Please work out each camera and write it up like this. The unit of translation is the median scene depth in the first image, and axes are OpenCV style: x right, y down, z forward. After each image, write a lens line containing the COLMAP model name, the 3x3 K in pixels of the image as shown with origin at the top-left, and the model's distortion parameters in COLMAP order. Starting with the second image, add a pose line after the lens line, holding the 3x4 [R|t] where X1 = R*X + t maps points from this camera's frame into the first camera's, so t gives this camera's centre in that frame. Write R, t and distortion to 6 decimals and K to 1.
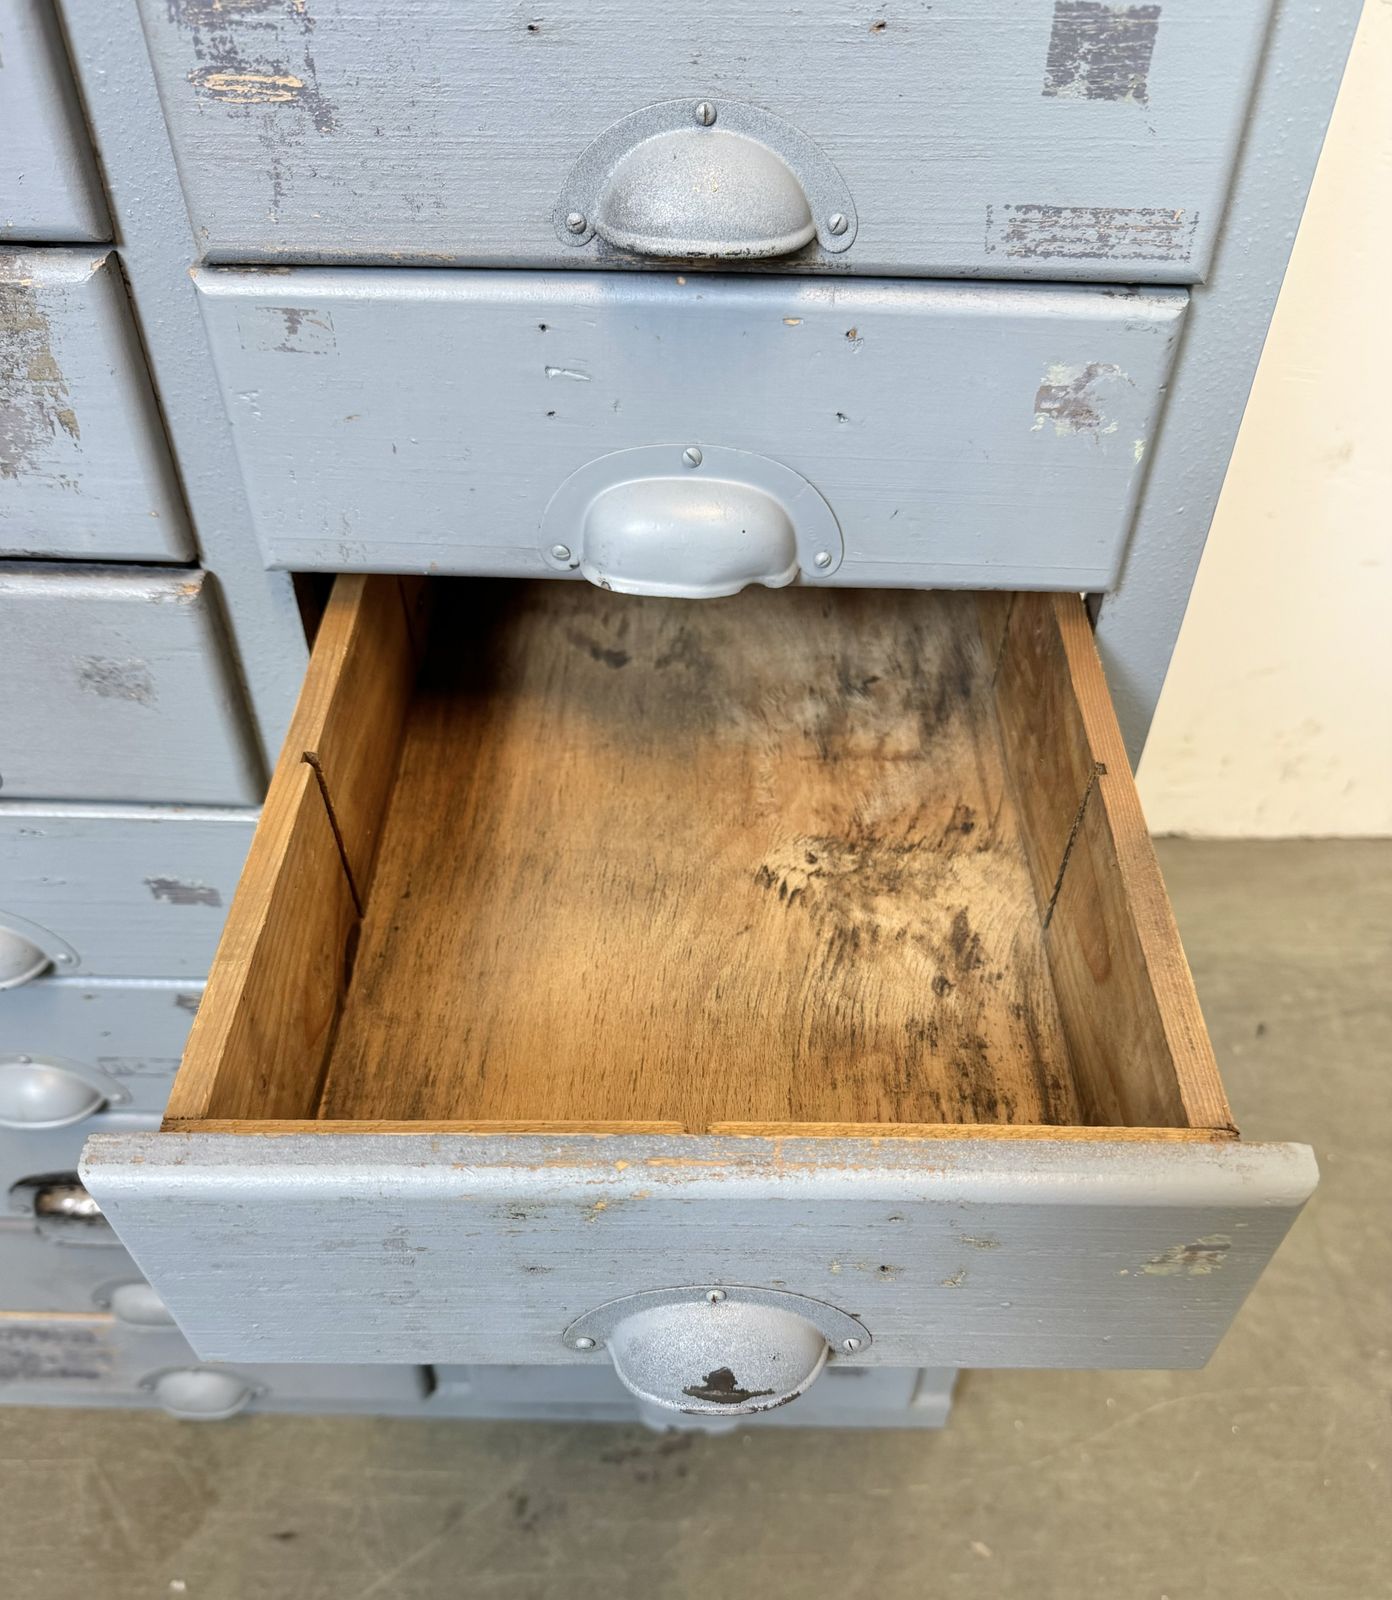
lens RADIAL K [[1356.1, 0, 733.7], [0, 1356.1, 919.6], [0, 0, 1]] dist [-0.014622, -0.006274]
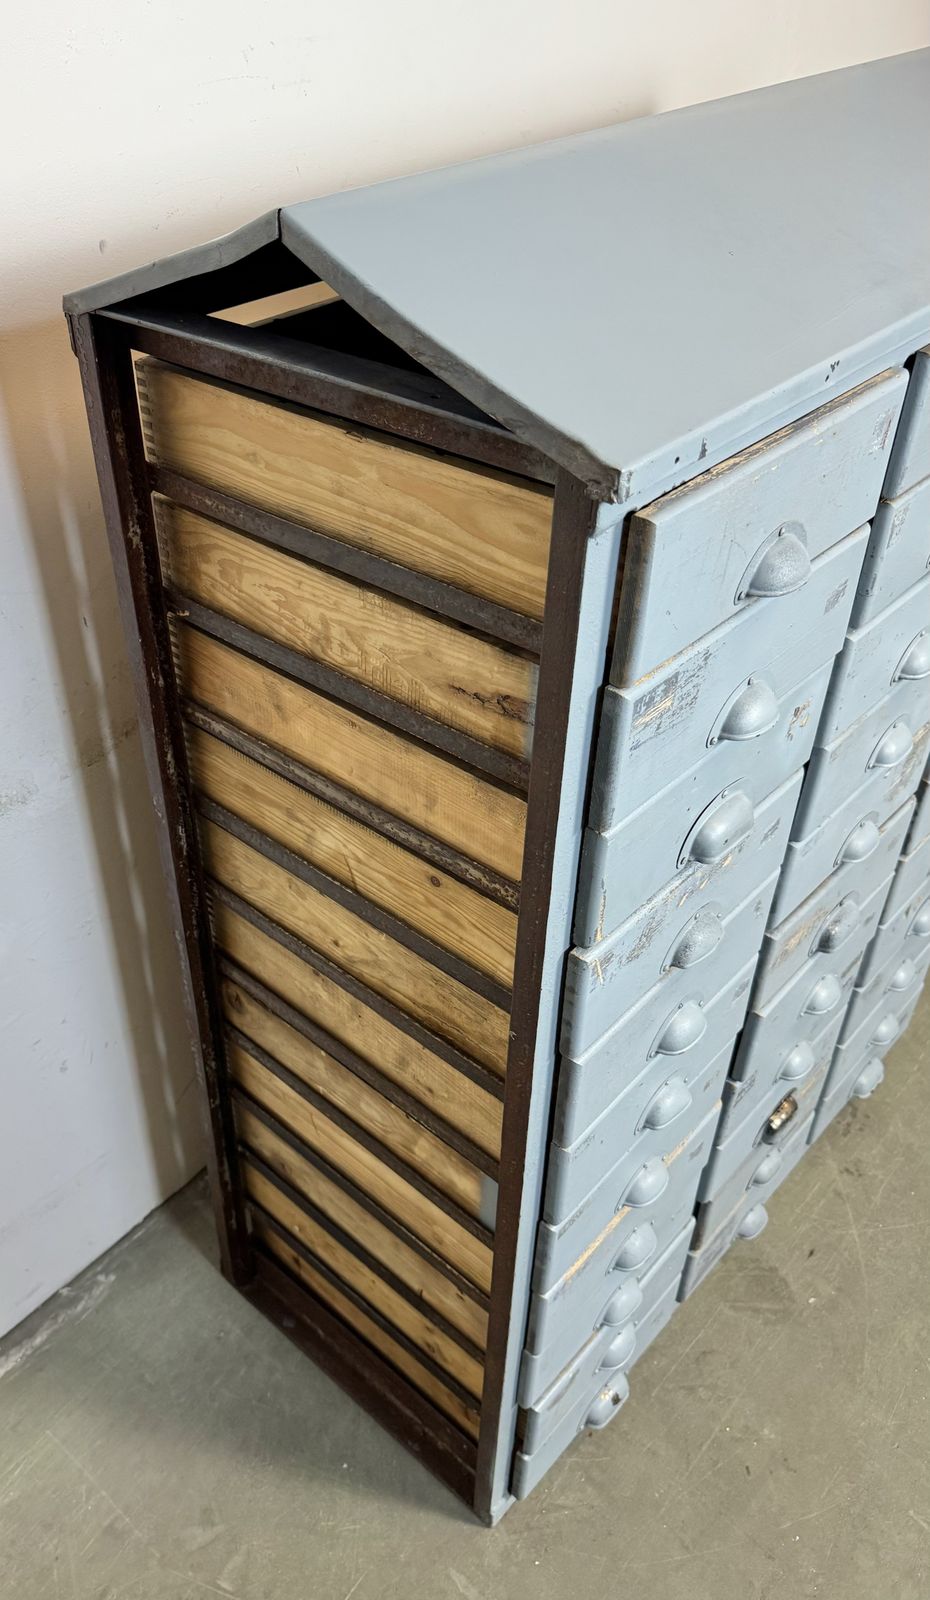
lens RADIAL K [[1176.4, 0, 335.6], [0, 1176.4, 806.2], [0, 0, 1]] dist [0.165346, -0.351737]
pose [[0.700113, -0.479343, 0.529218, -1.447731], [0.545210, 0.837470, 0.037276, -0.548338], [-0.461072, 0.262437, 0.847667, -0.354077]]
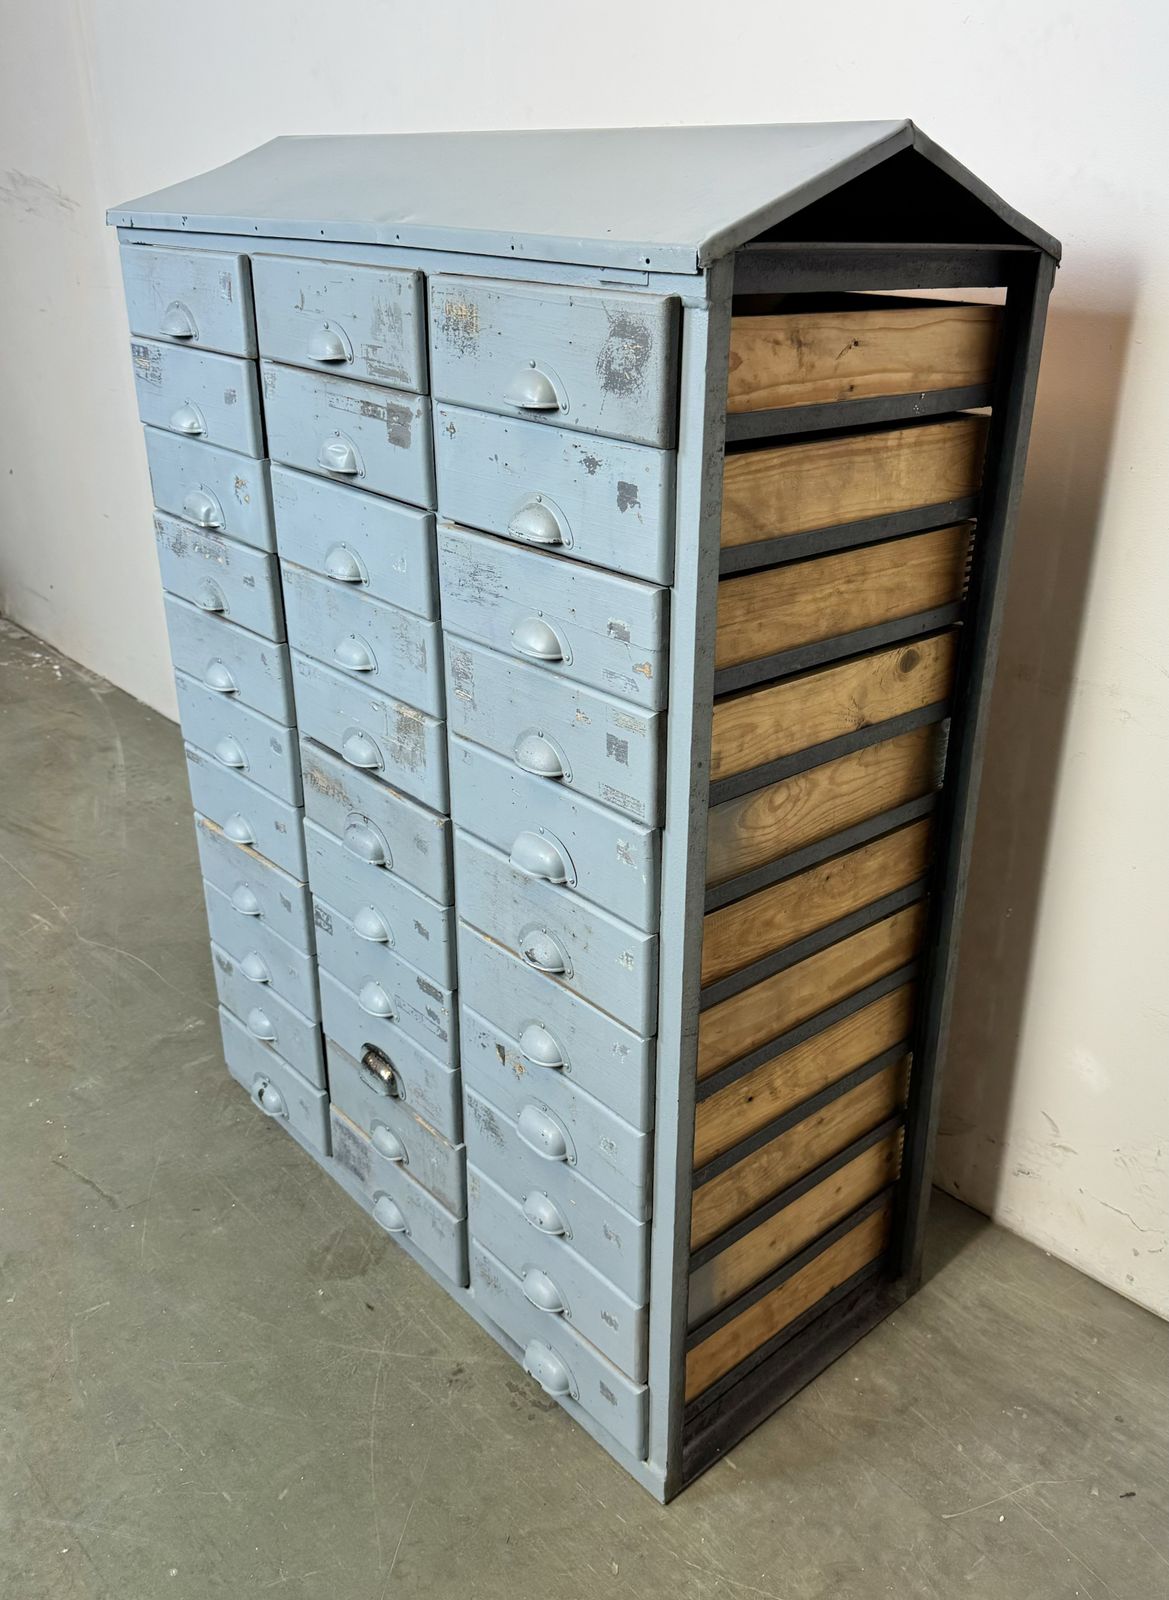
lens RADIAL K [[1303.7, 0, 680.9], [0, 1303.7, 786.8], [0, 0, 1]] dist [0.154099, -0.293087]
pose [[0.693530, 0.283080, -0.662481, 0.980070], [-0.517438, 0.835561, -0.184652, -0.027143], [0.501272, 0.470855, 0.725963, -0.457657]]
